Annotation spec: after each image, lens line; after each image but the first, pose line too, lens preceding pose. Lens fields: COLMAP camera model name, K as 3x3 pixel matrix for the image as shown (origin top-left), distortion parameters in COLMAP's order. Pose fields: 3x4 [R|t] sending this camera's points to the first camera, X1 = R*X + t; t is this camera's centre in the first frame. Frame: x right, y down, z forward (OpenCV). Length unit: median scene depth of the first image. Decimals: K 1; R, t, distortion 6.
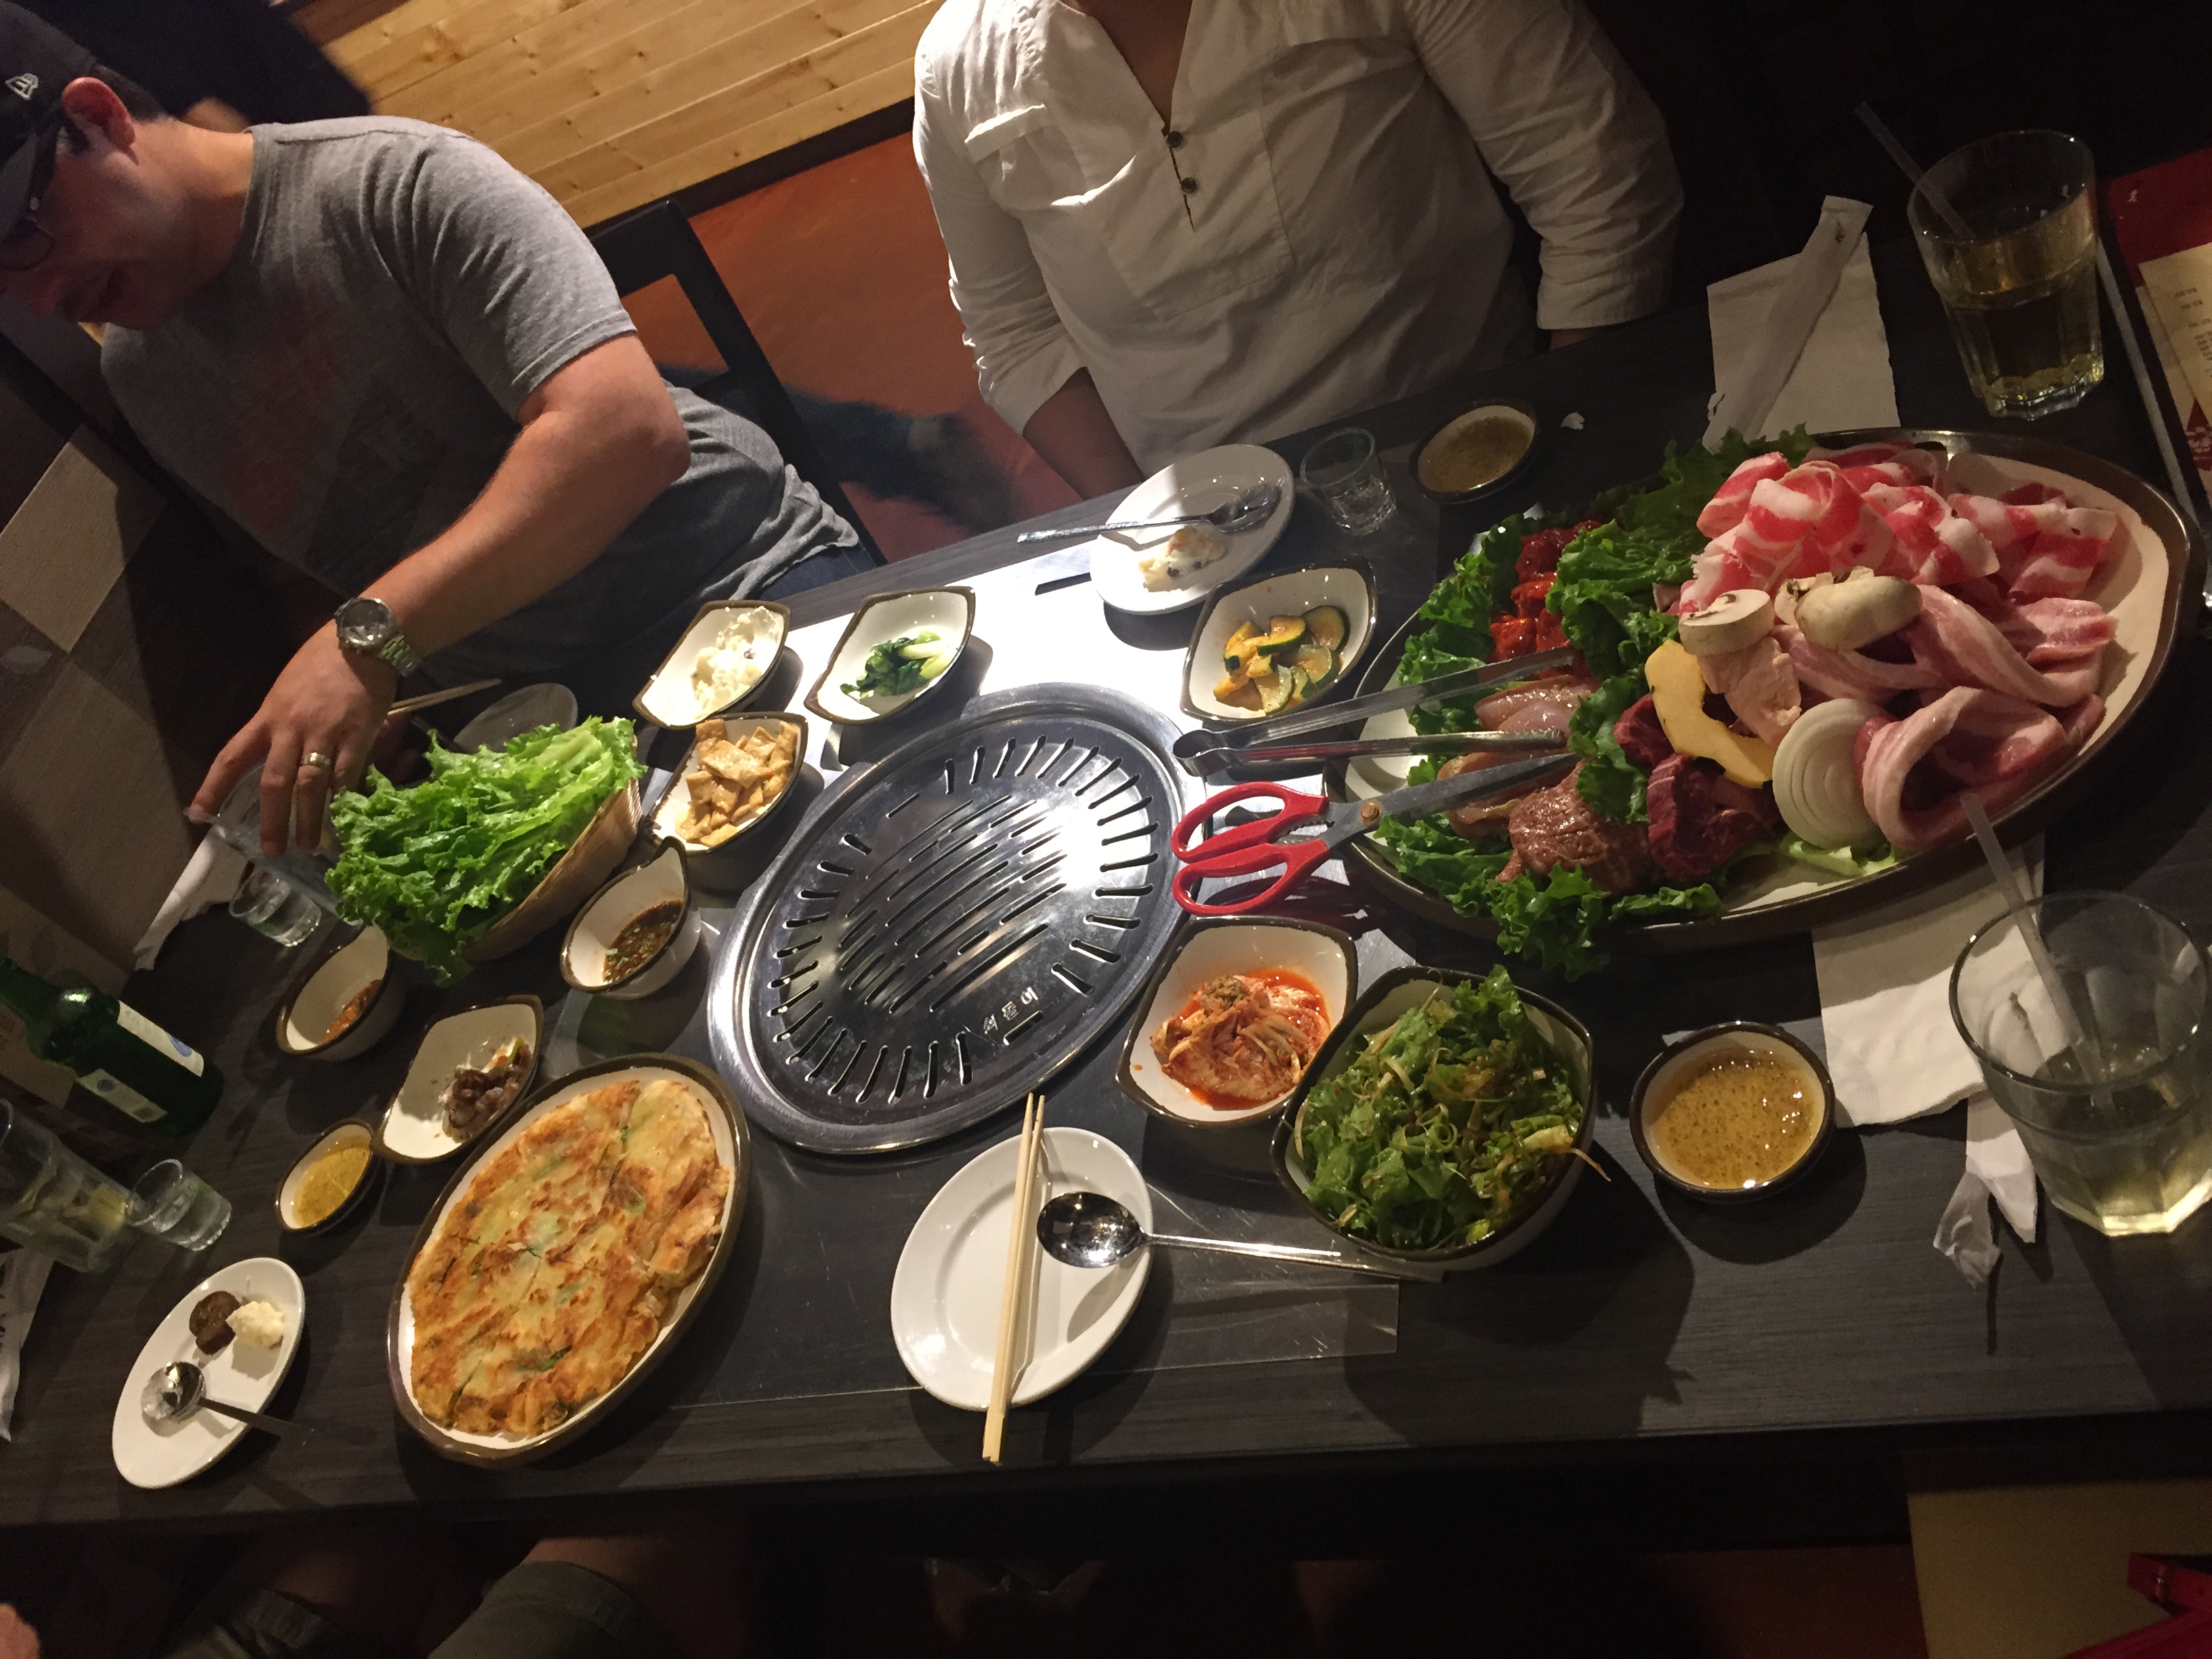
lens RADIAL K [[1823.3, 0, 1119.6], [0, 1823.3, 828.6], [0, 0, 1]] dist [0.029957, -0.005294]
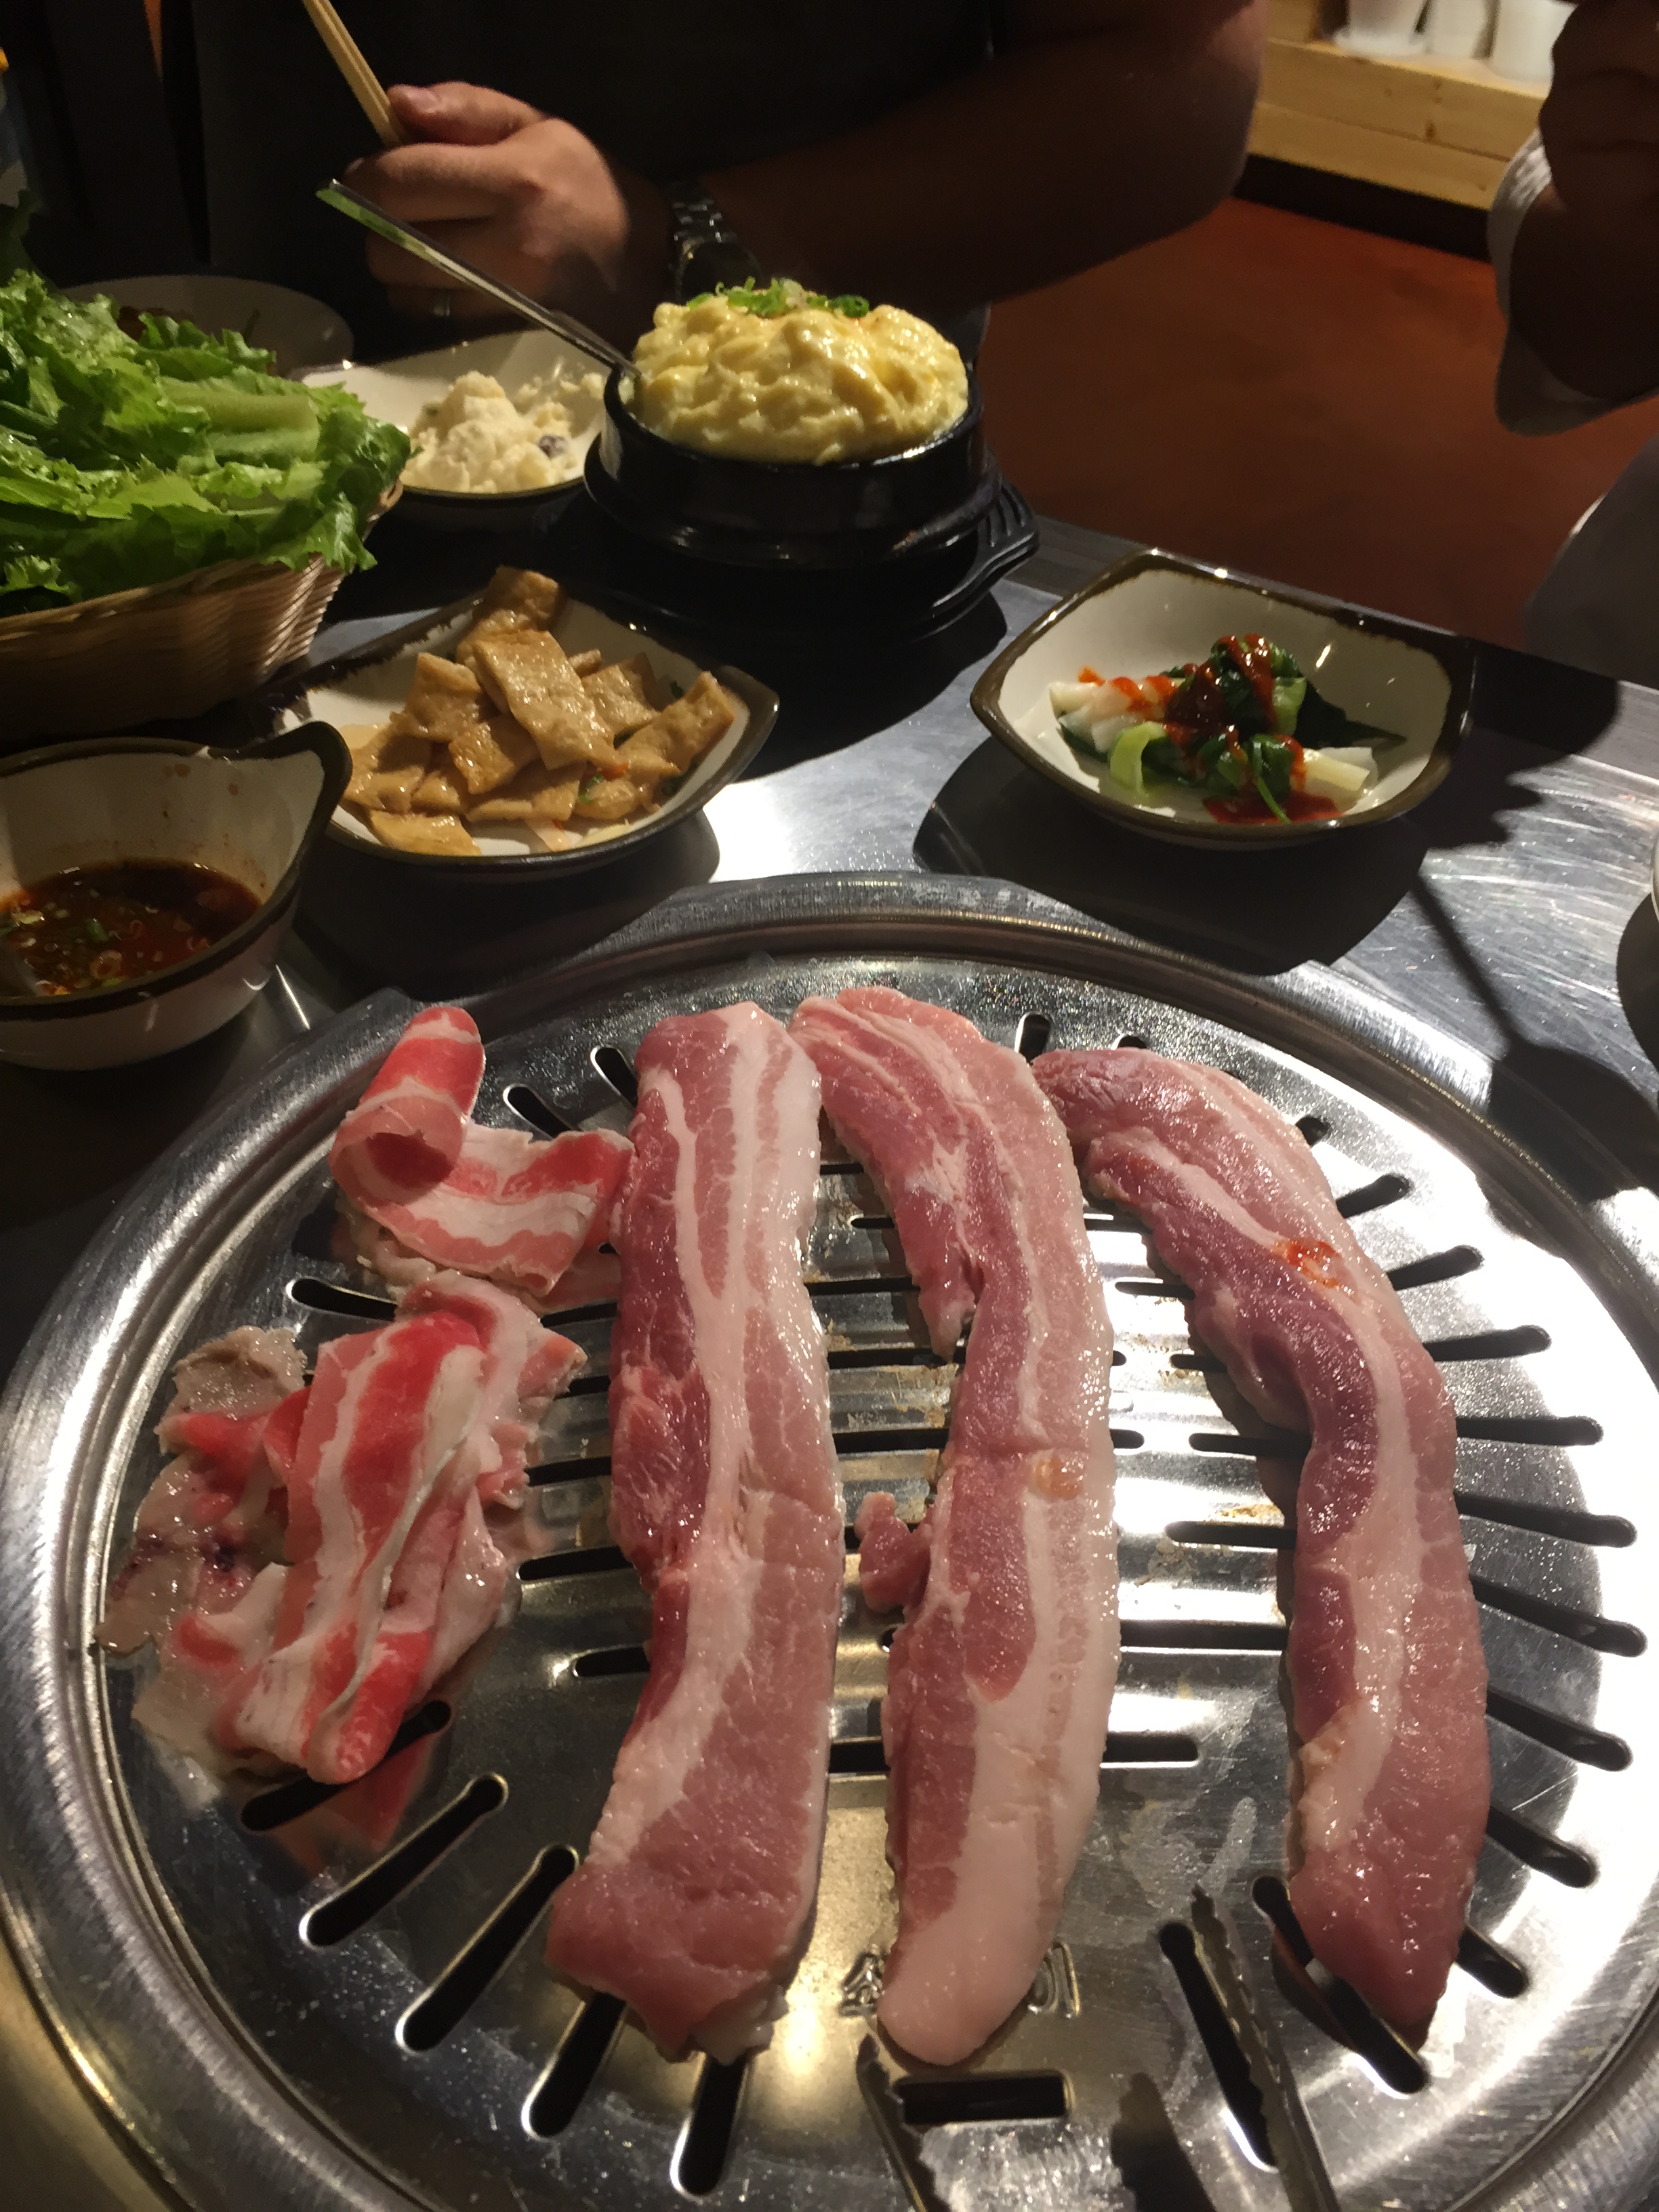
lens RADIAL K [[1823.3, 0, 829.5], [0, 1823.3, 1106.0], [0, 0, 1]] dist [0.029957, -0.005294]
pose [[0.808294, 0.585685, 0.060278, -0.217884], [-0.587657, 0.808832, 0.021205, -0.004050], [-0.036335, -0.052563, 0.997956, 0.964872]]
